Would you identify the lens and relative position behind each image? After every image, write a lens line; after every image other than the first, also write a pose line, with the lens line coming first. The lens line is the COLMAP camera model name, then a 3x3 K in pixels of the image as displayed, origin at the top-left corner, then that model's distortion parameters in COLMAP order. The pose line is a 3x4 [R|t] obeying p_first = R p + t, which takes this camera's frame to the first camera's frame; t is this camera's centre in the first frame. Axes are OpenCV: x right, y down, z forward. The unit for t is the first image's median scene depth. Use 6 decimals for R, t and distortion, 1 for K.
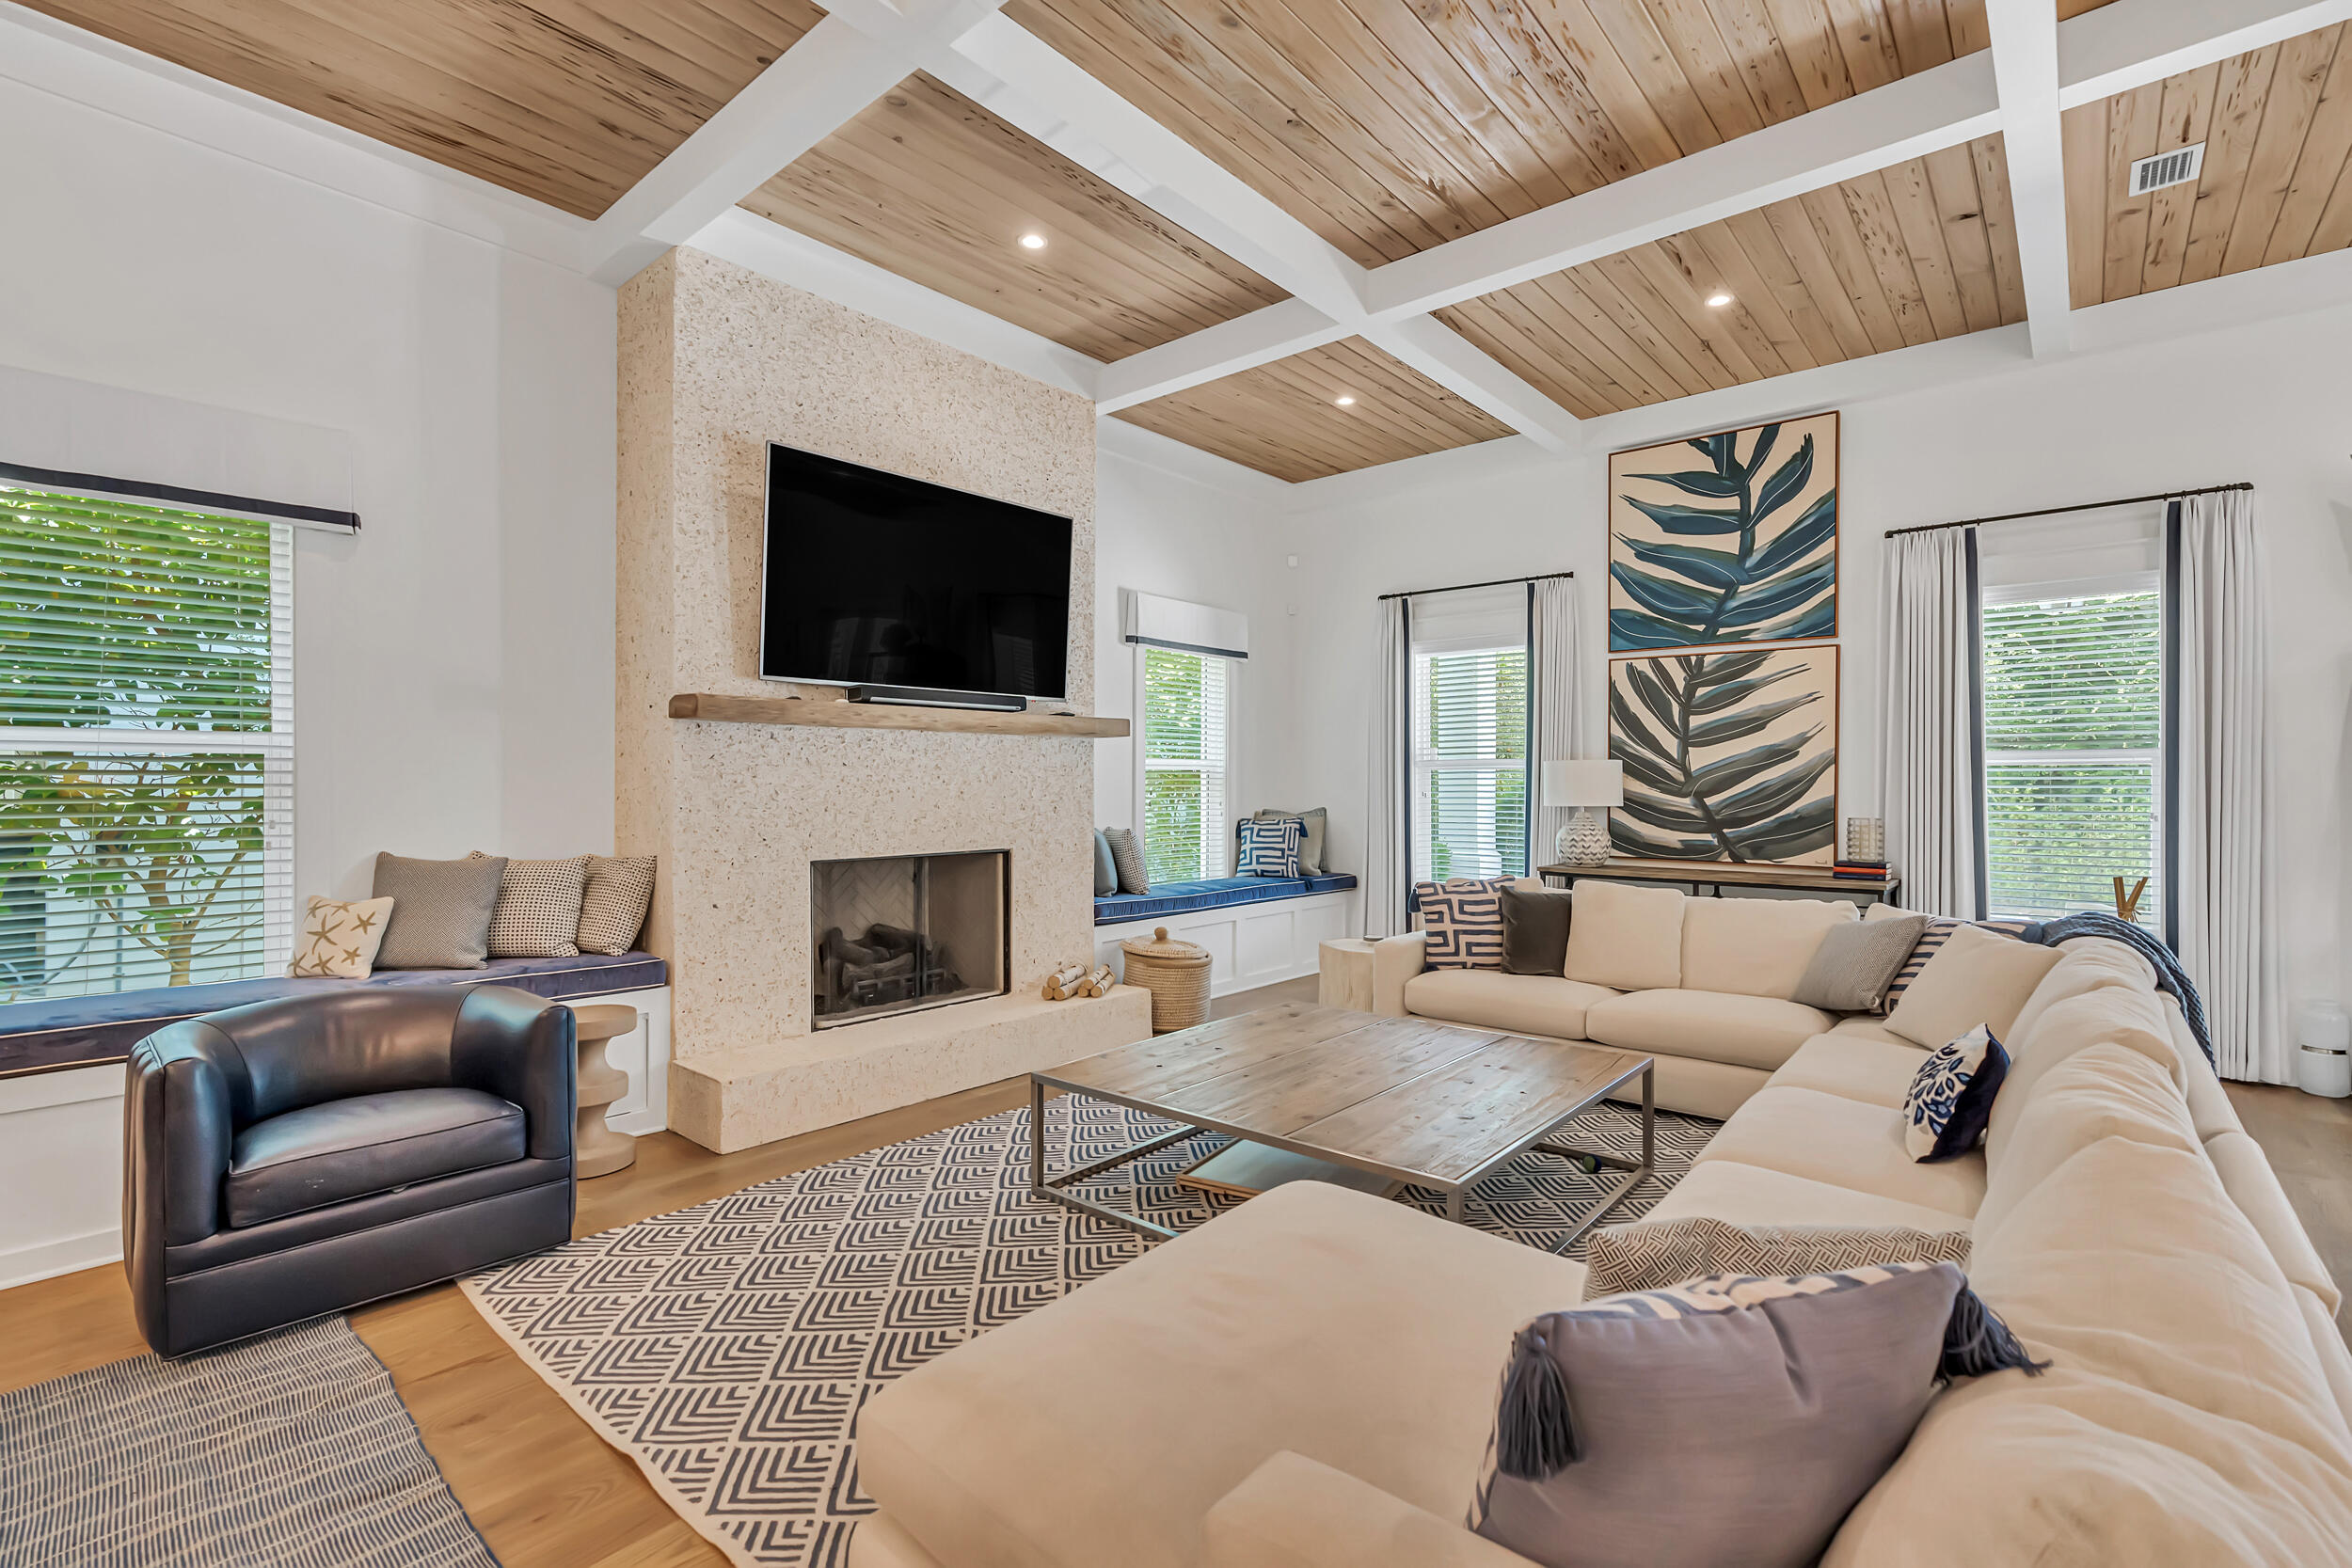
lens RADIAL K [[1051.5, 0, 1176.0], [0, 1051.5, 784.0], [0, 0, 1]] dist [-0.010441, 0.000179]
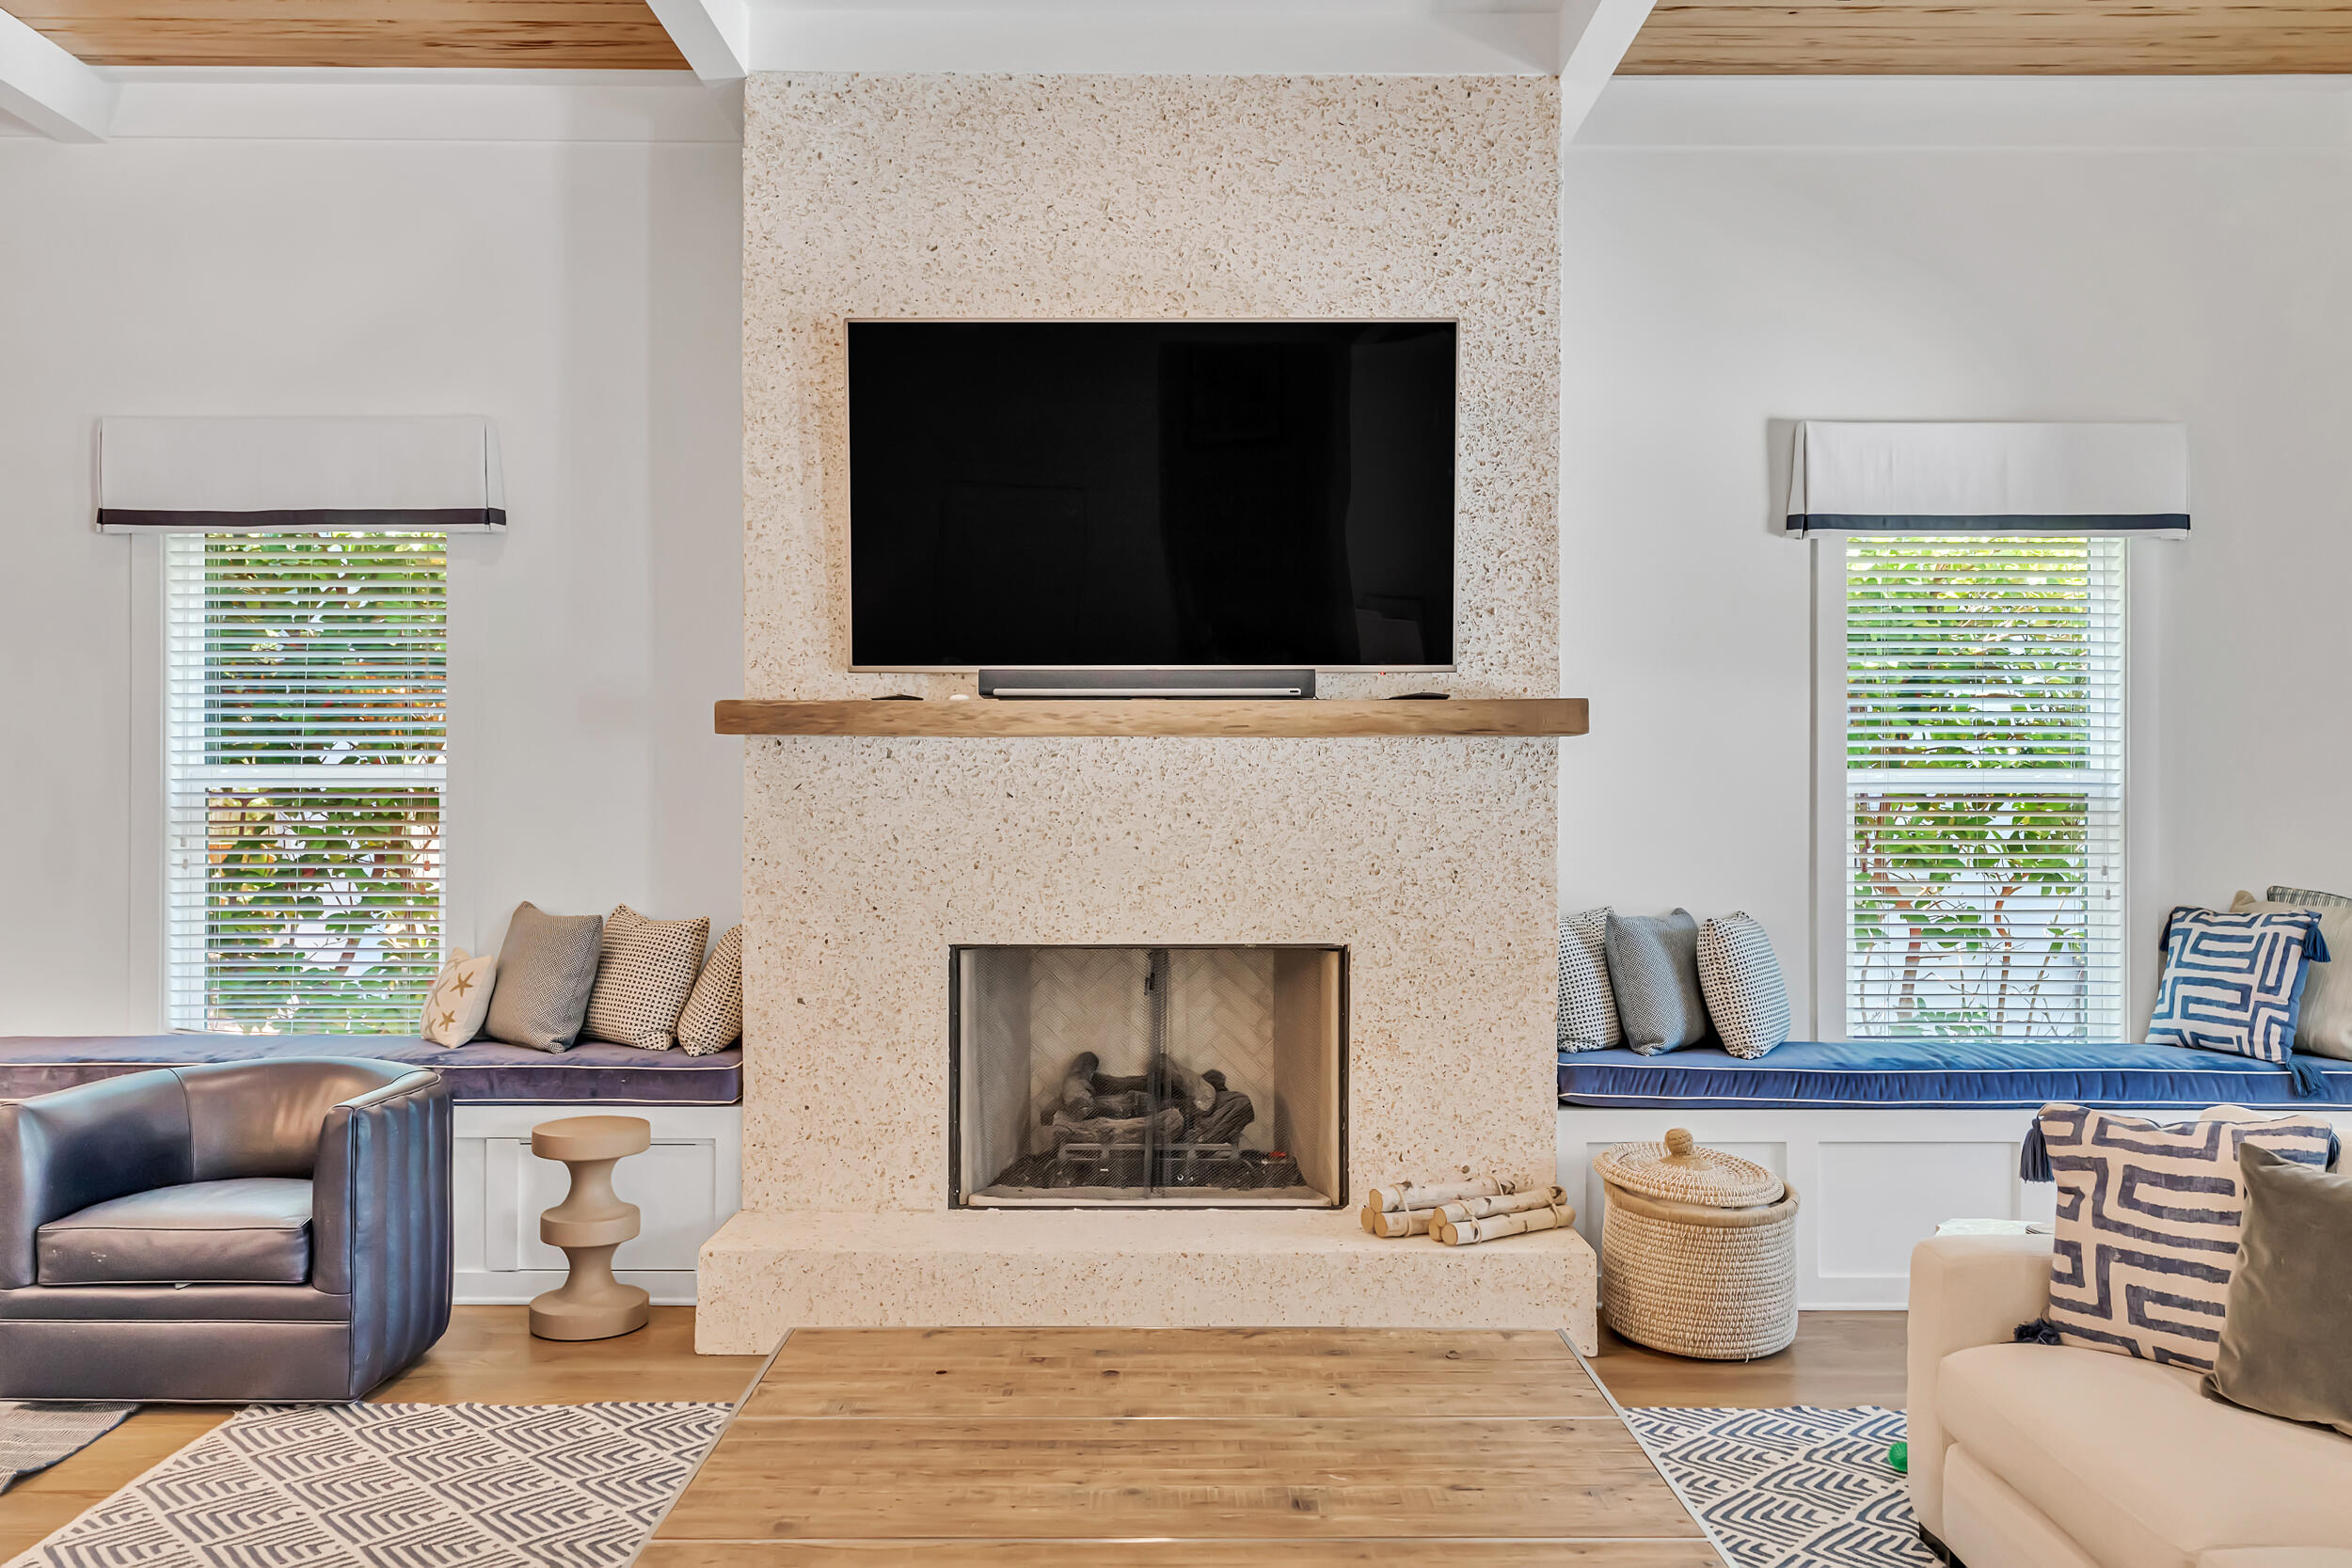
lens RADIAL K [[1786.3, 0, 1183.8], [0, 1786.3, 777.2], [0, 0, 1]] dist [-0.002307, -0.001948]
pose [[0.658425, -0.004702, -0.752631, 0.599497], [-0.002425, 0.999962, -0.008368, -0.021989], [0.752642, 0.007335, 0.658389, 0.393521]]
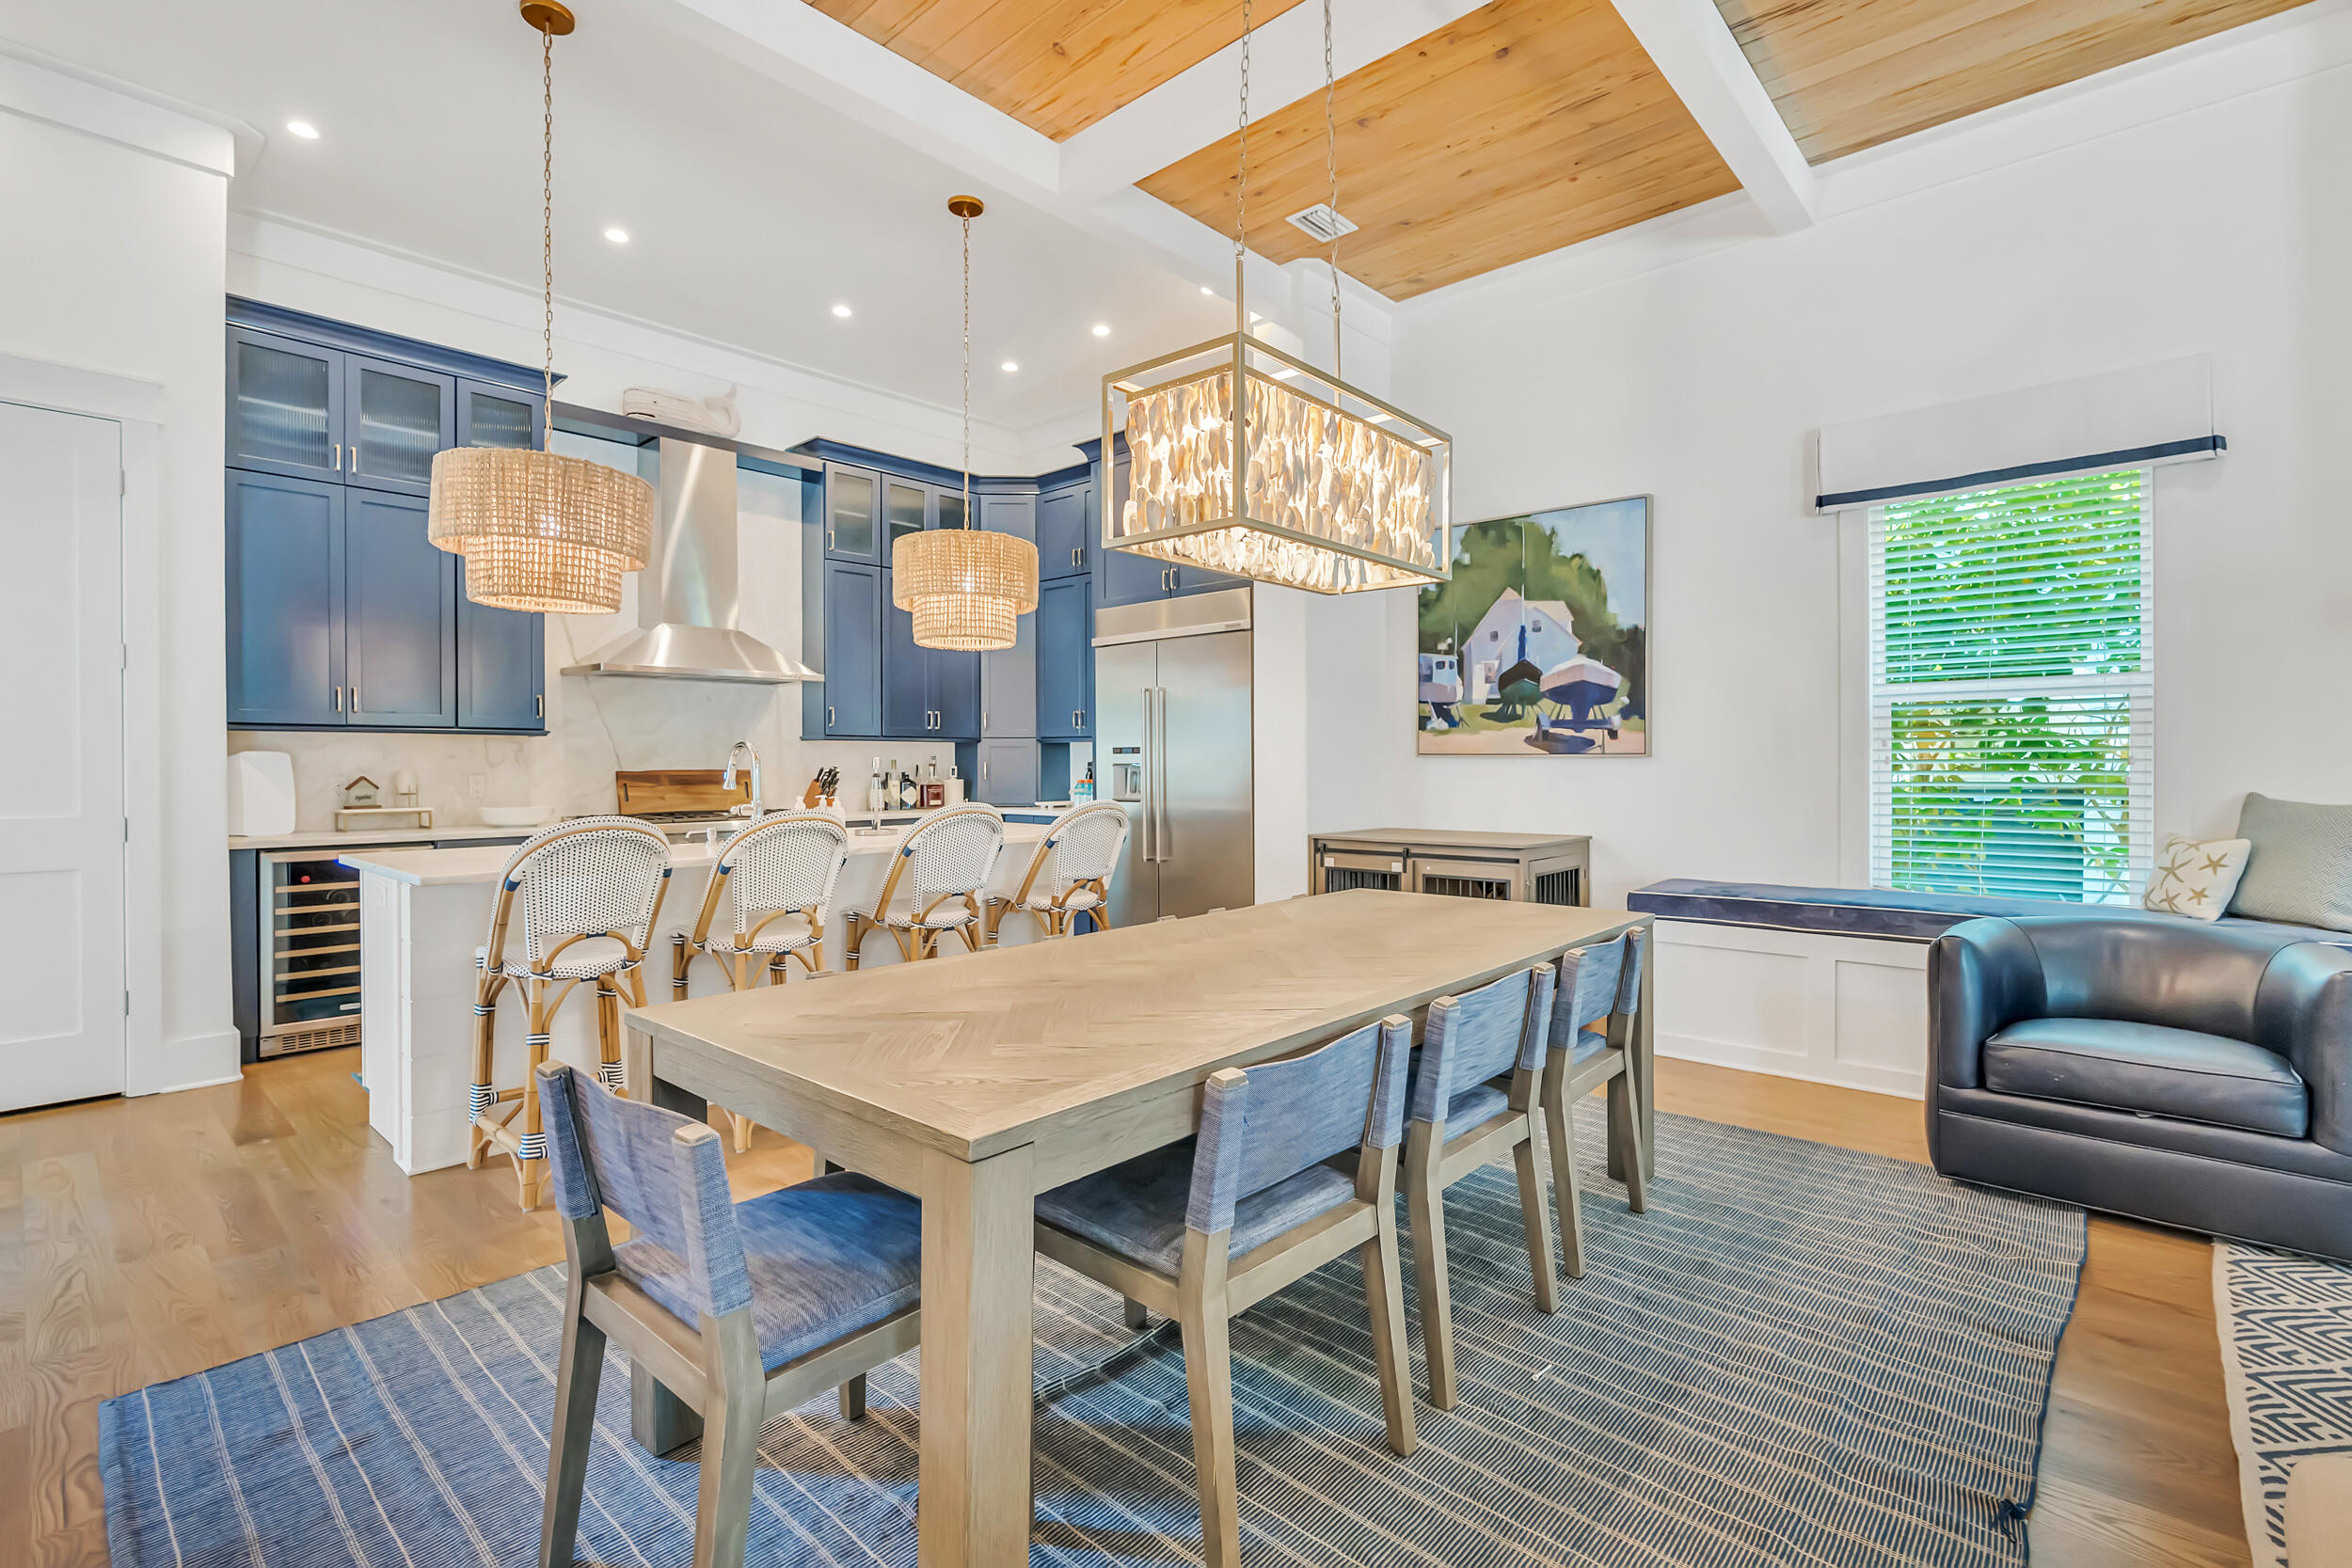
lens RADIAL K [[1067.7, 0, 1203.3], [0, 1067.7, 771.8], [0, 0, 1]] dist [-0.000402, 0.000290]
pose [[-0.013176, 0.009018, -0.999873, 0.172538], [0.003281, 0.999954, 0.008976, 0.030897], [0.999908, -0.003162, -0.013205, 0.074616]]
